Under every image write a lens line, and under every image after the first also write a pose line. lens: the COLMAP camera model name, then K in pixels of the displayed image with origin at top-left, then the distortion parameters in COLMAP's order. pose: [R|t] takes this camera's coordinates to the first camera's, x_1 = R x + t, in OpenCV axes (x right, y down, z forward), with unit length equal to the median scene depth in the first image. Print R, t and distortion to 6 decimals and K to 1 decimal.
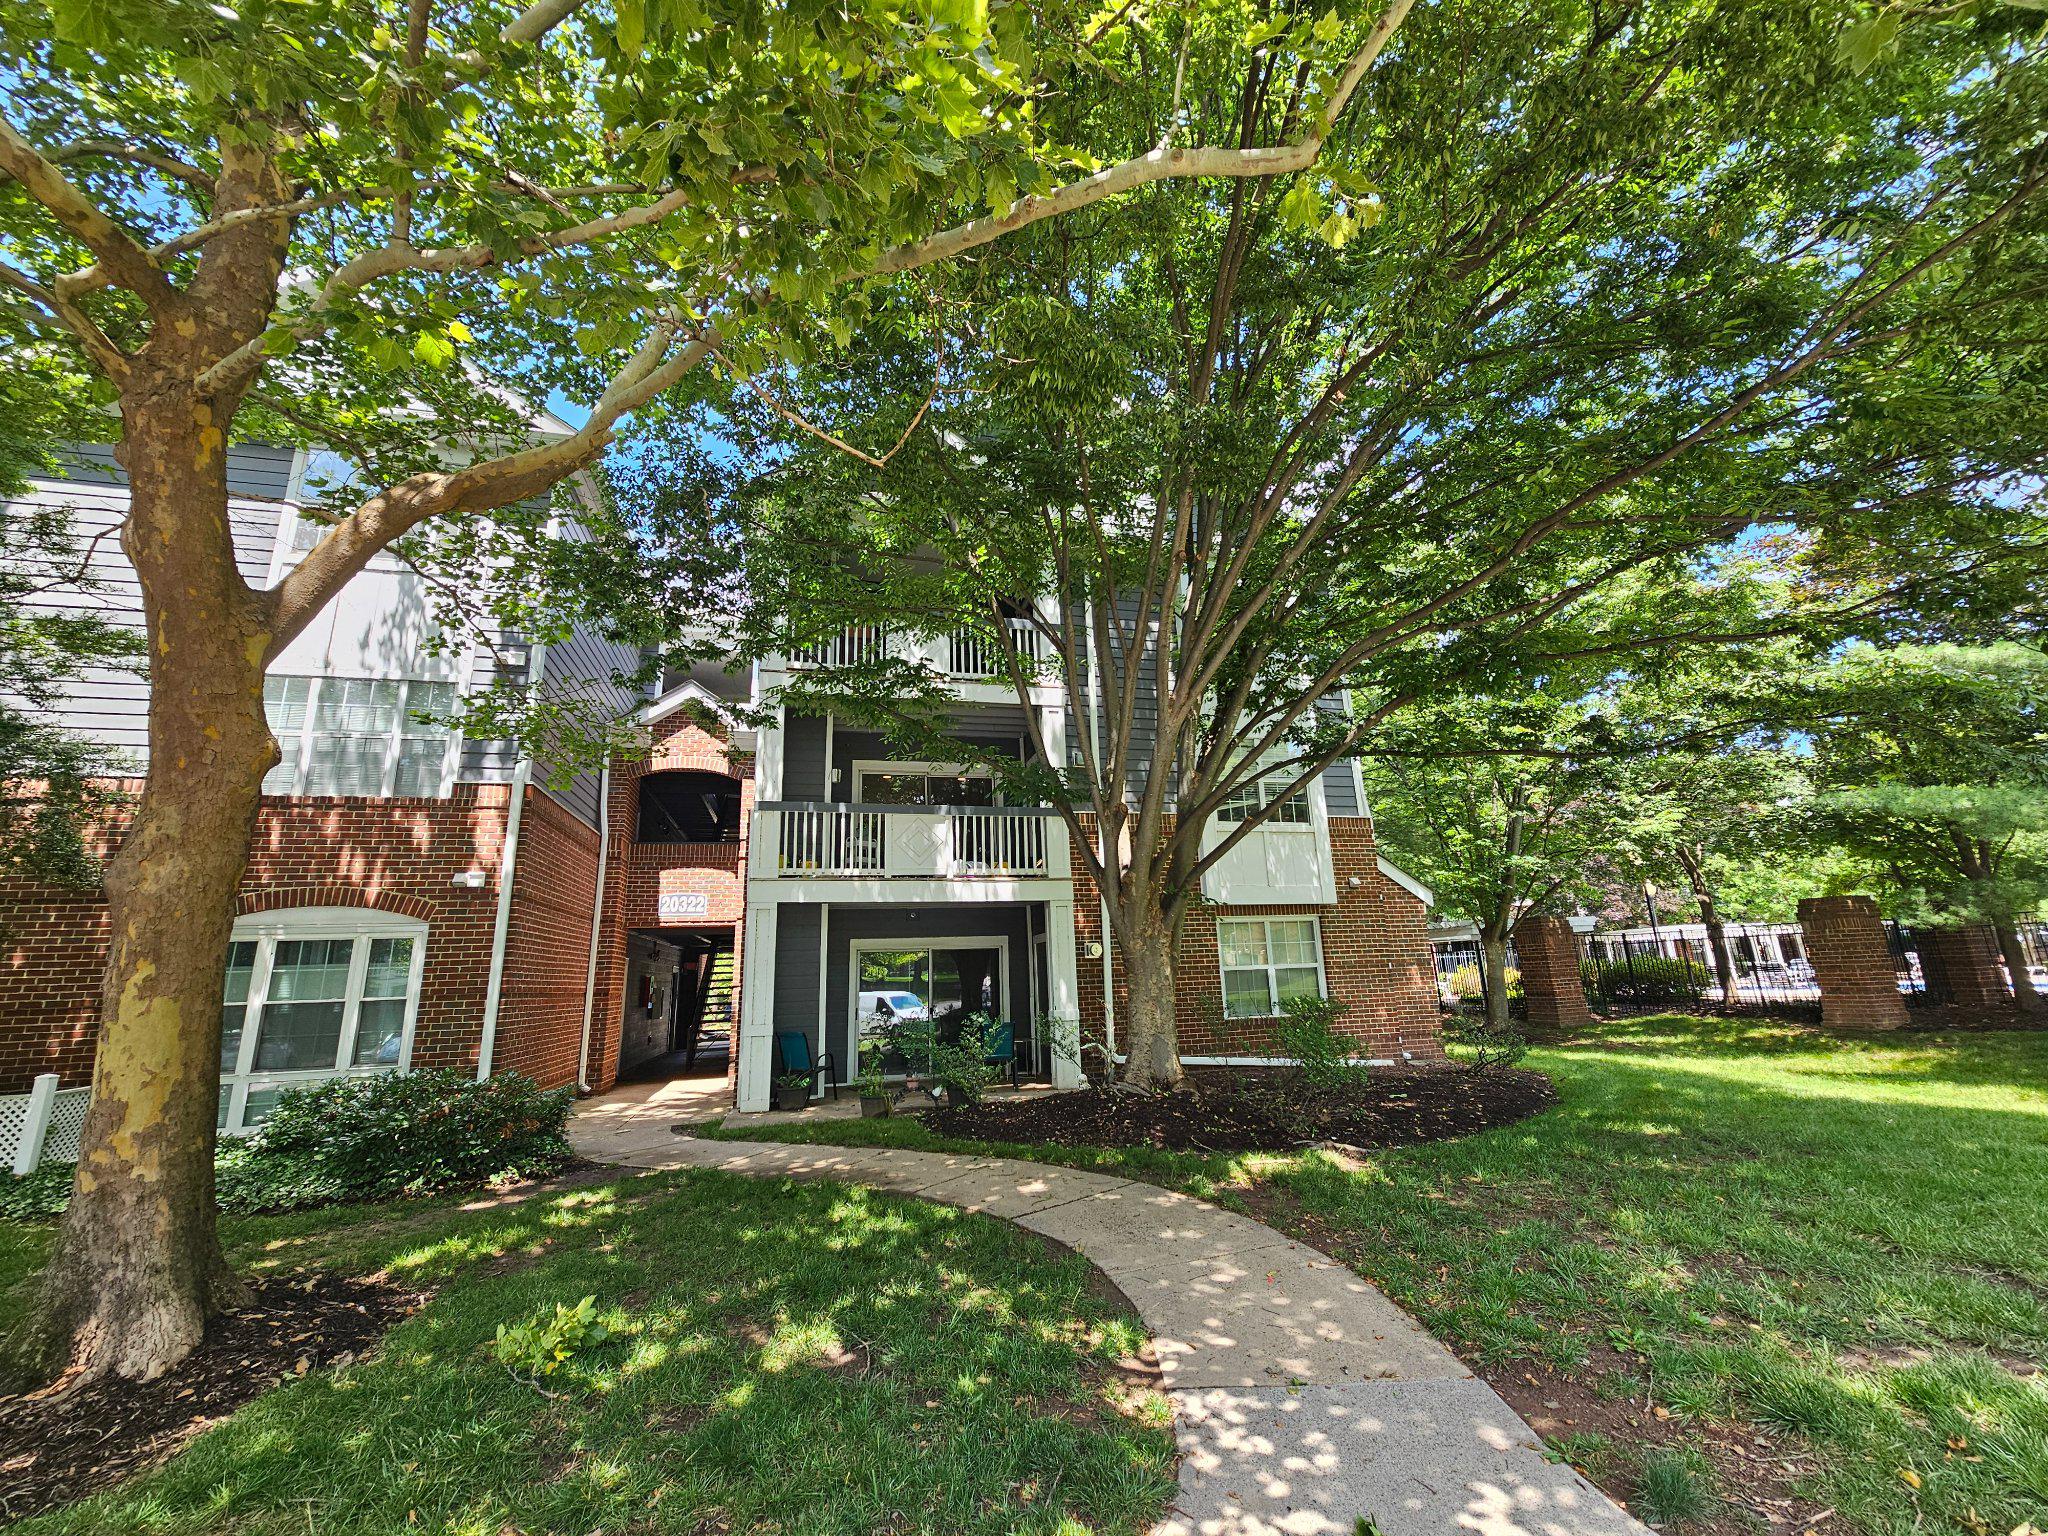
lens RADIAL K [[829.4, 0, 1023.7], [0, 829.4, 764.4], [0, 0, 1]] dist [0.001110, 0.000415]
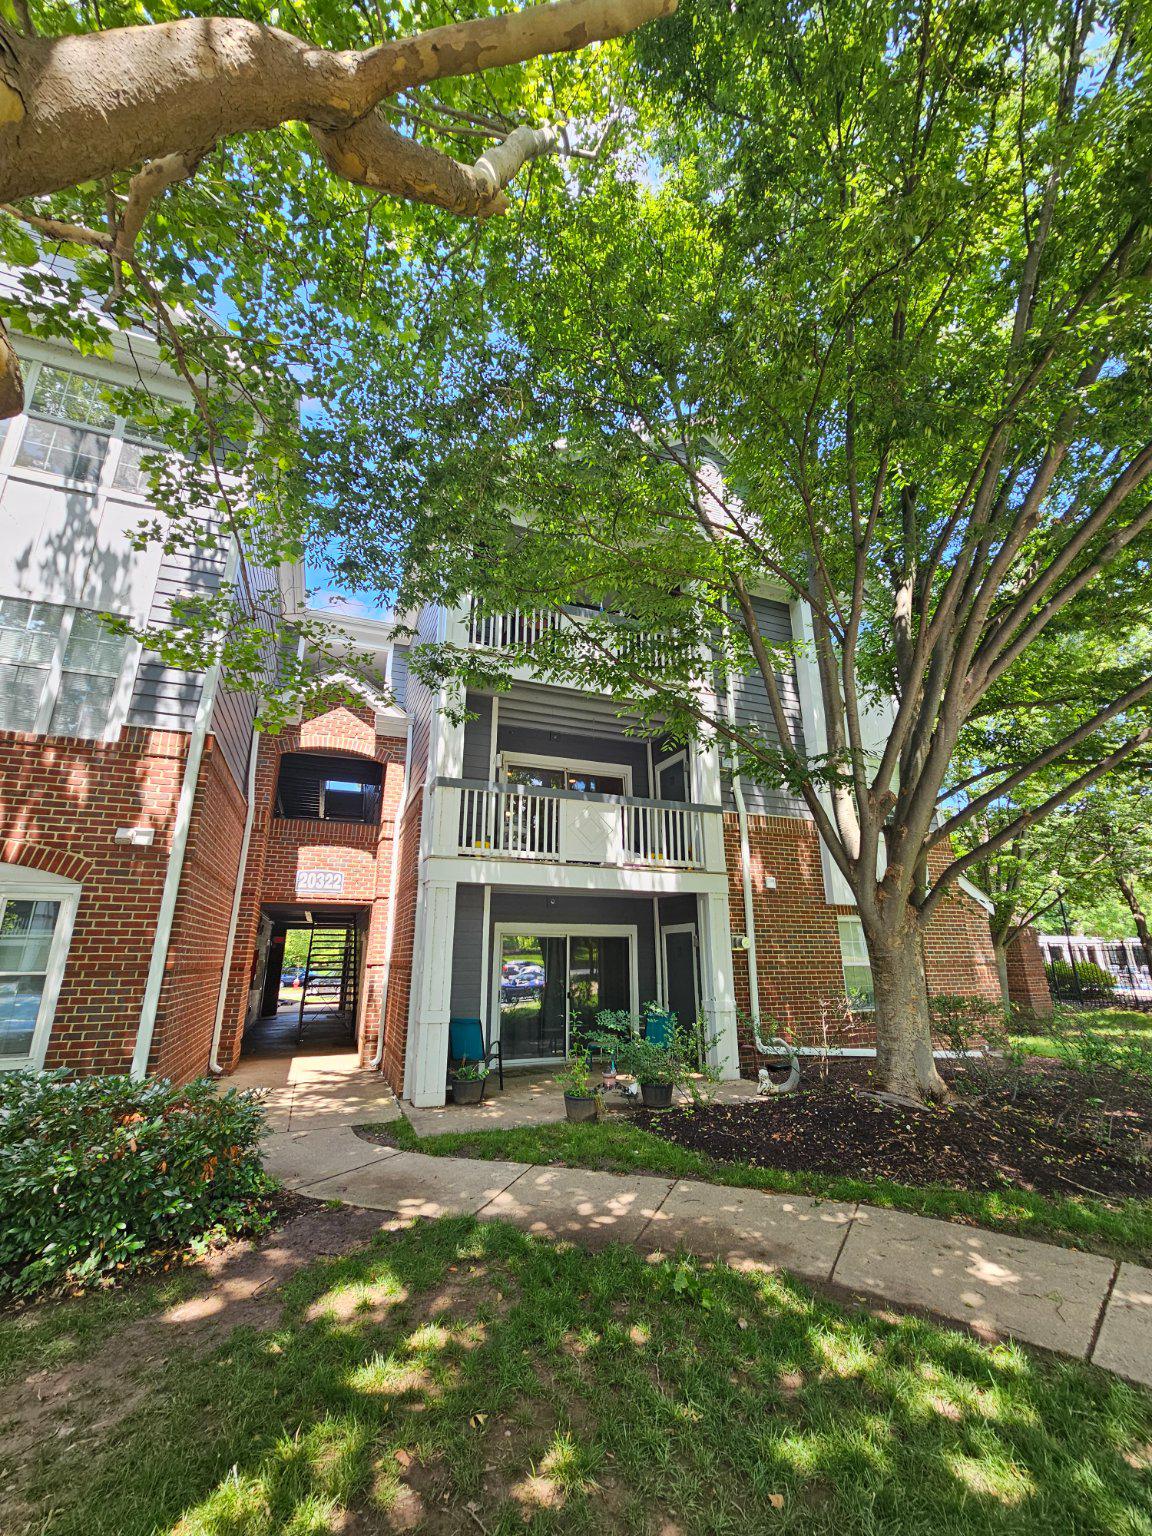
lens RADIAL K [[622.0, 0, 573.8], [0, 622.0, 773.9], [0, 0, 1]] dist [0.001110, 0.000415]
pose [[0.991797, 0.066755, 0.109010, -0.278831], [-0.063047, 0.997320, -0.037123, 0.066519], [-0.111196, 0.029945, 0.993347, 0.292329]]
